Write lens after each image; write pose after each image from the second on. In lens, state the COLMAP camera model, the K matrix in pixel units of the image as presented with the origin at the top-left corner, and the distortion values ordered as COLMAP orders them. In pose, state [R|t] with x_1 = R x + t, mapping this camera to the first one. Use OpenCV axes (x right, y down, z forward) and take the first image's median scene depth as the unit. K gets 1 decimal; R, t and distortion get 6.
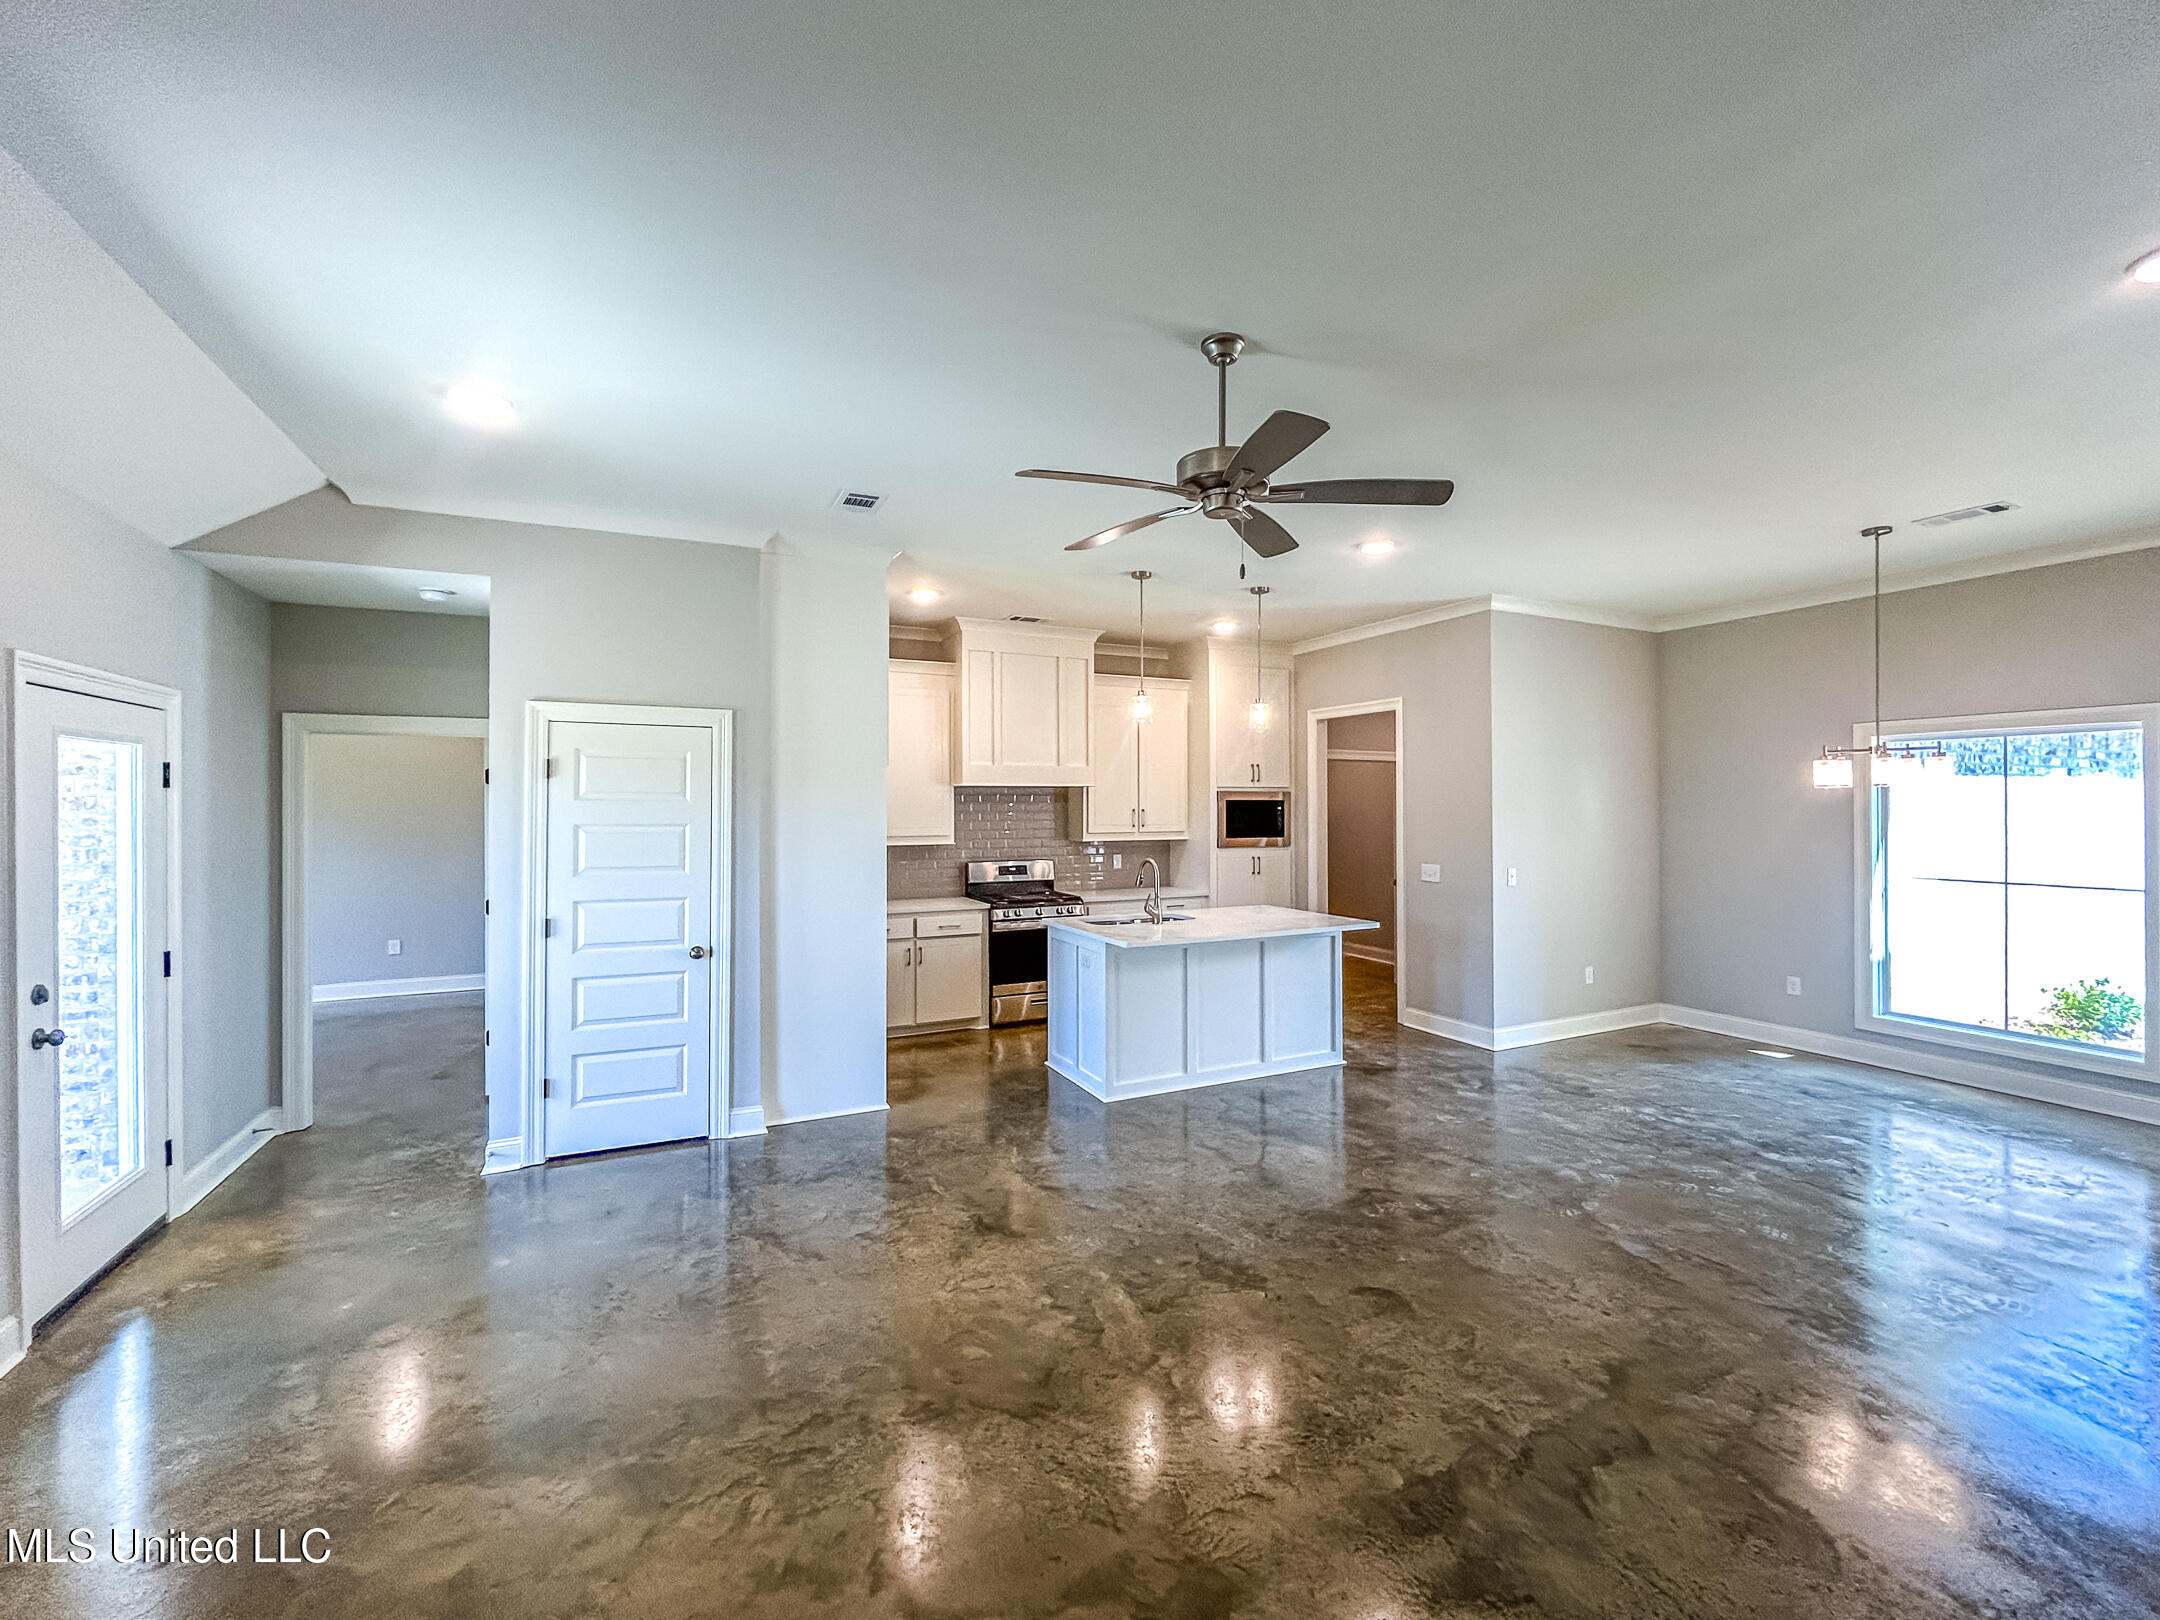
lens RADIAL K [[882.1, 0, 1062.6], [0, 882.1, 813.5], [0, 0, 1]] dist [-0.001574, -0.000048]
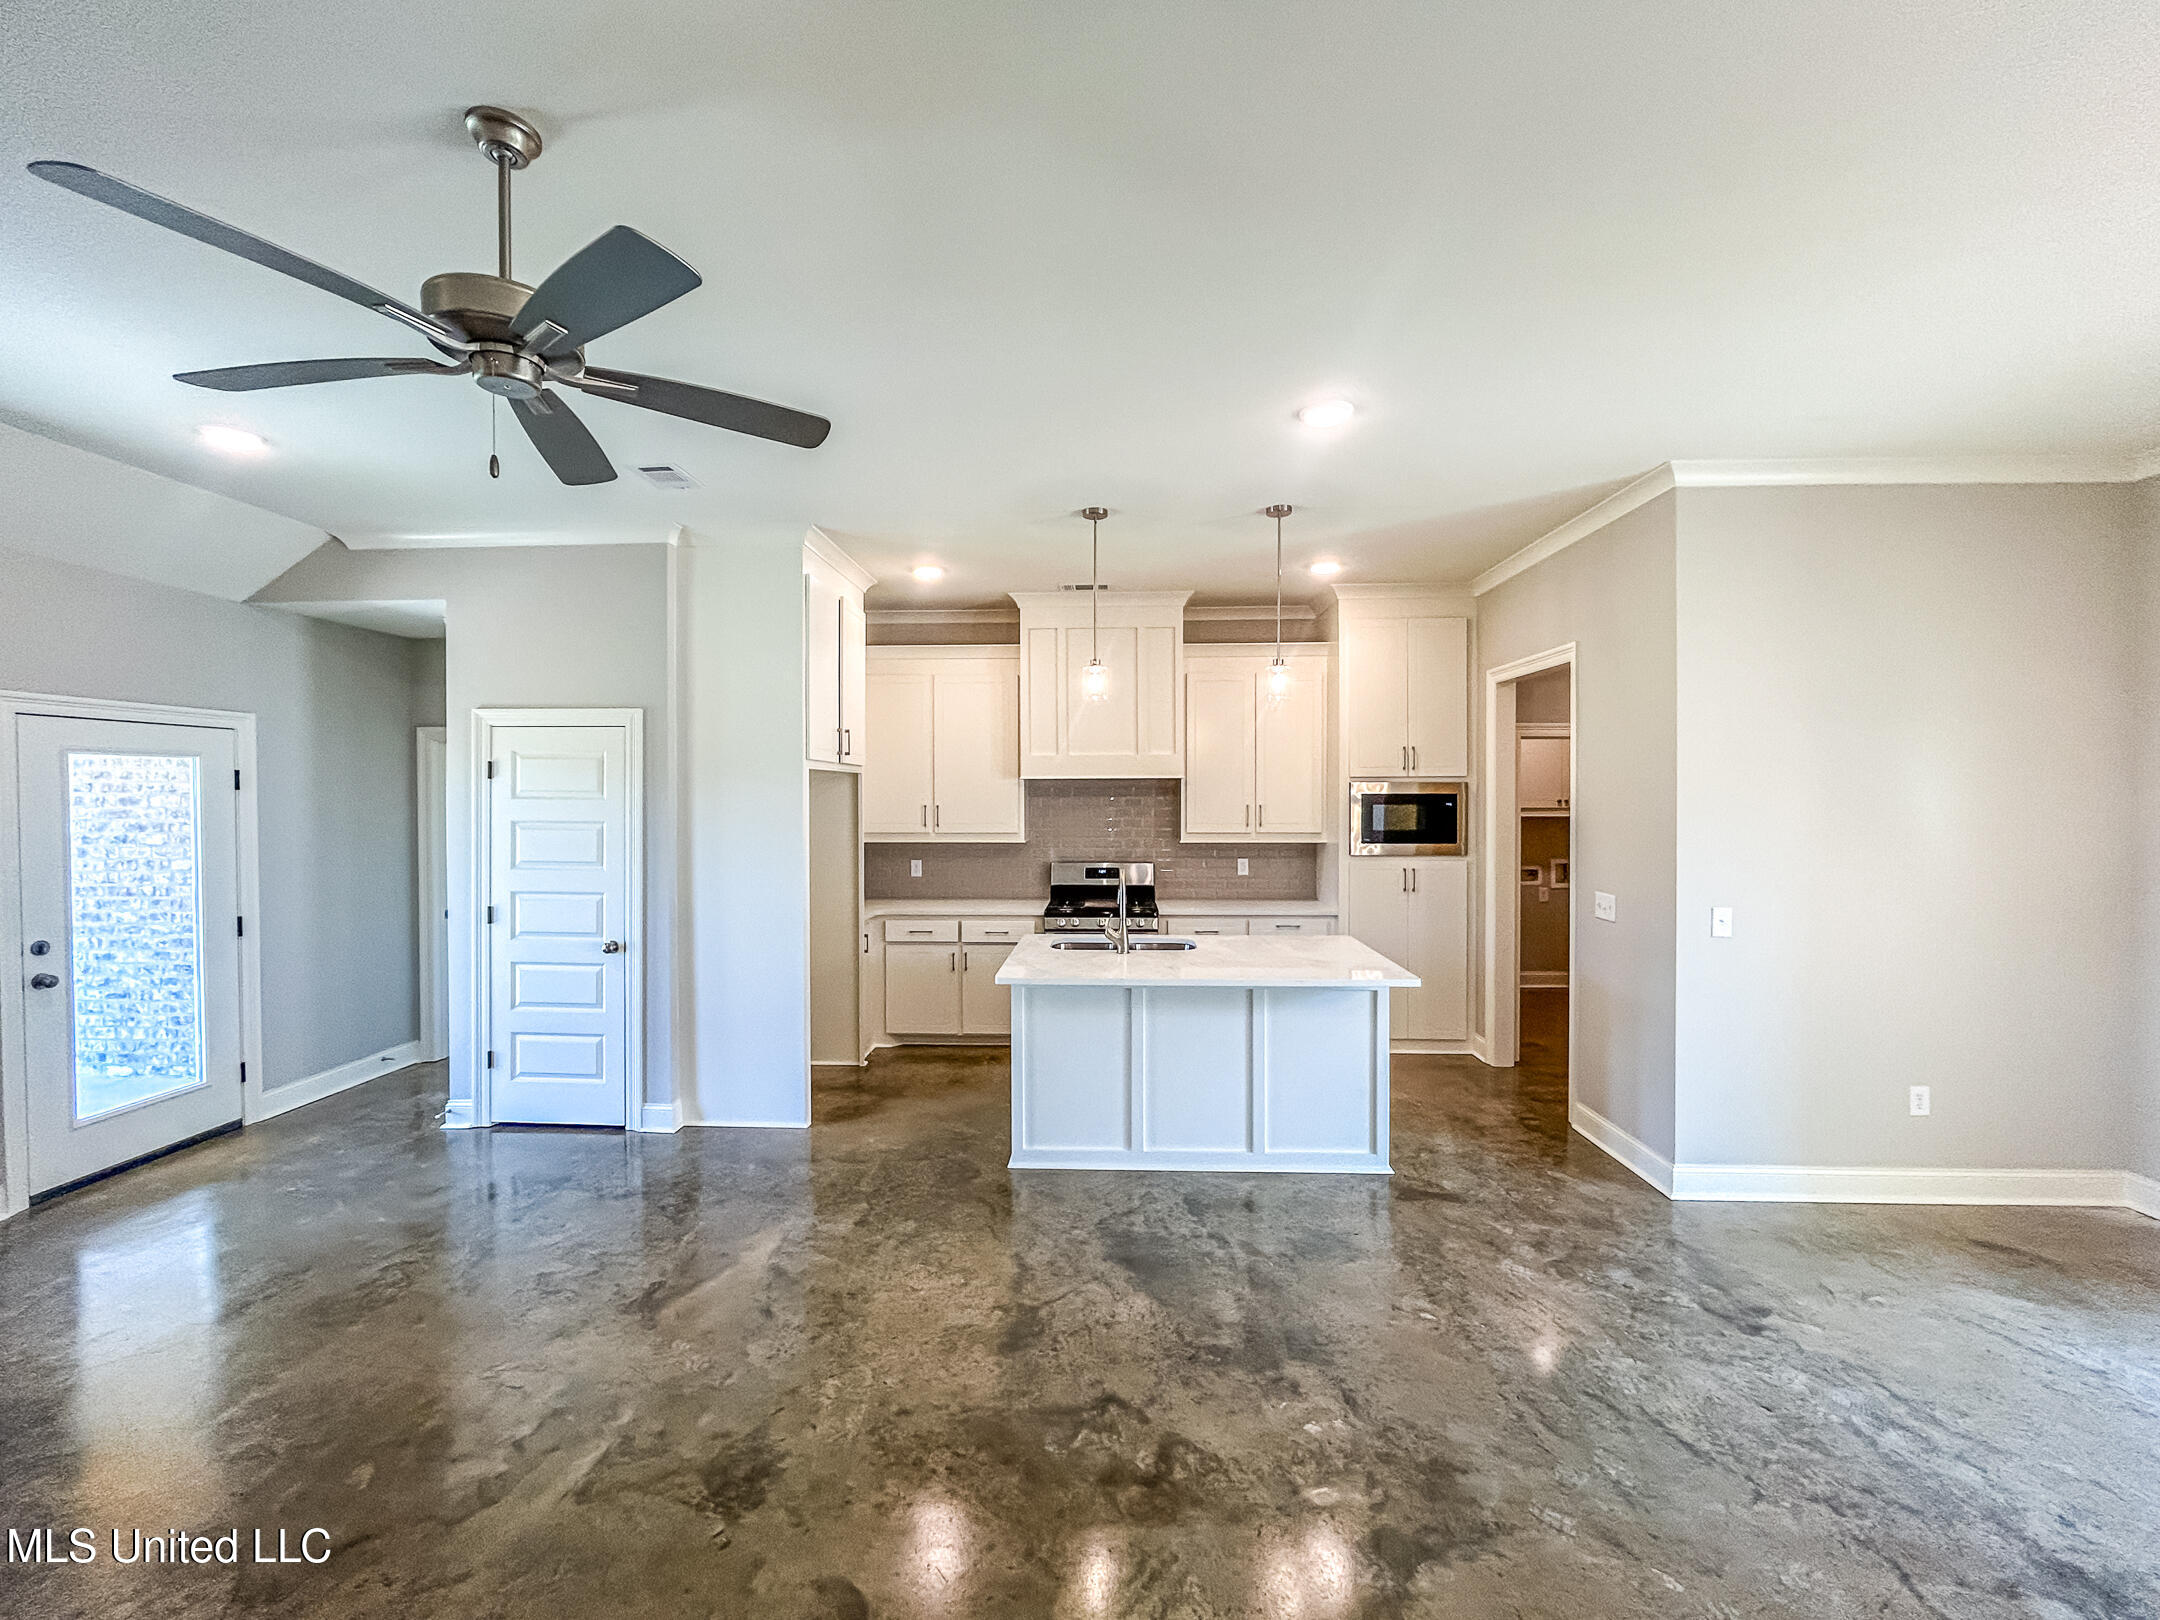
lens RADIAL K [[856.2, 0, 1080.0], [0, 856.2, 810.0], [0, 0, 1]] dist [-0.002505, 0.000171]
pose [[0.887649, 0.008466, -0.460443, 0.498765], [-0.003261, 0.999921, 0.012100, -0.014607], [0.460509, -0.009240, 0.887607, 0.349559]]
